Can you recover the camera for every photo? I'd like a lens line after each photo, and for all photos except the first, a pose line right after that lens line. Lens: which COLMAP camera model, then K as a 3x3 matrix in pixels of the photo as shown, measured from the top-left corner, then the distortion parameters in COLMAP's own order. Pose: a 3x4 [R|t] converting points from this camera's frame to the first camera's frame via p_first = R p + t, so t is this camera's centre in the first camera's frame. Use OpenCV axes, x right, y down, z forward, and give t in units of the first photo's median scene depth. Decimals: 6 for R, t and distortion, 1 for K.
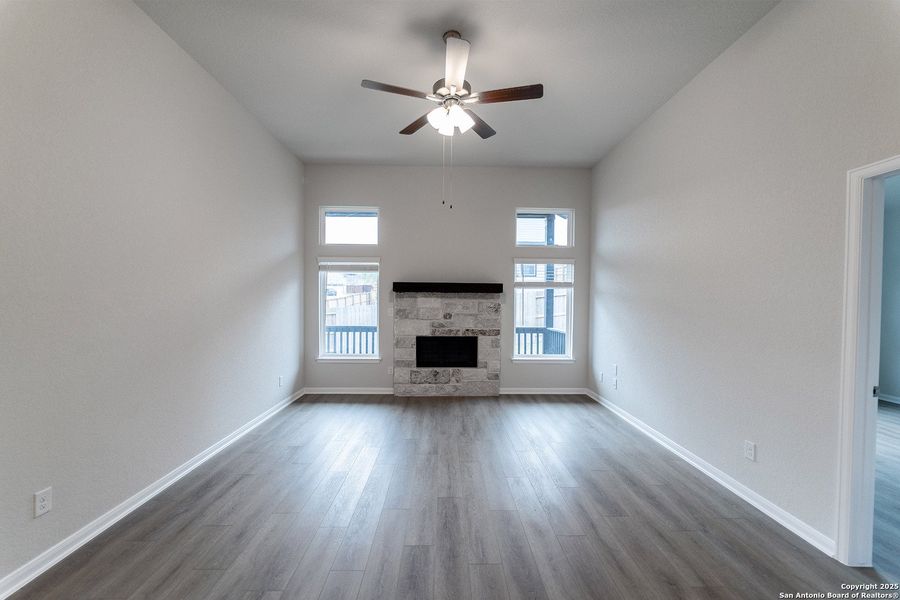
lens RADIAL K [[352.6, 0, 443.0], [0, 352.6, 303.0], [0, 0, 1]] dist [0.010655, -0.000018]
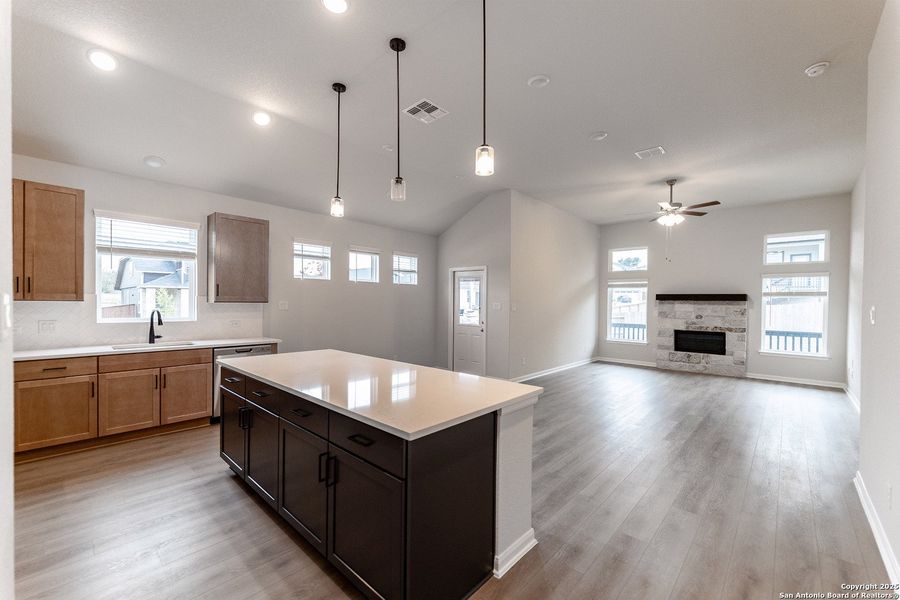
lens RADIAL K [[360.5, 0, 448.6], [0, 360.5, 307.0], [0, 0, 1]] dist [-0.000032, 0.000192]
pose [[0.721807, 0.010040, -0.692022, 0.292676], [-0.015768, 0.999874, -0.001940, 0.015330], [0.691915, 0.012312, 0.721874, -0.769561]]
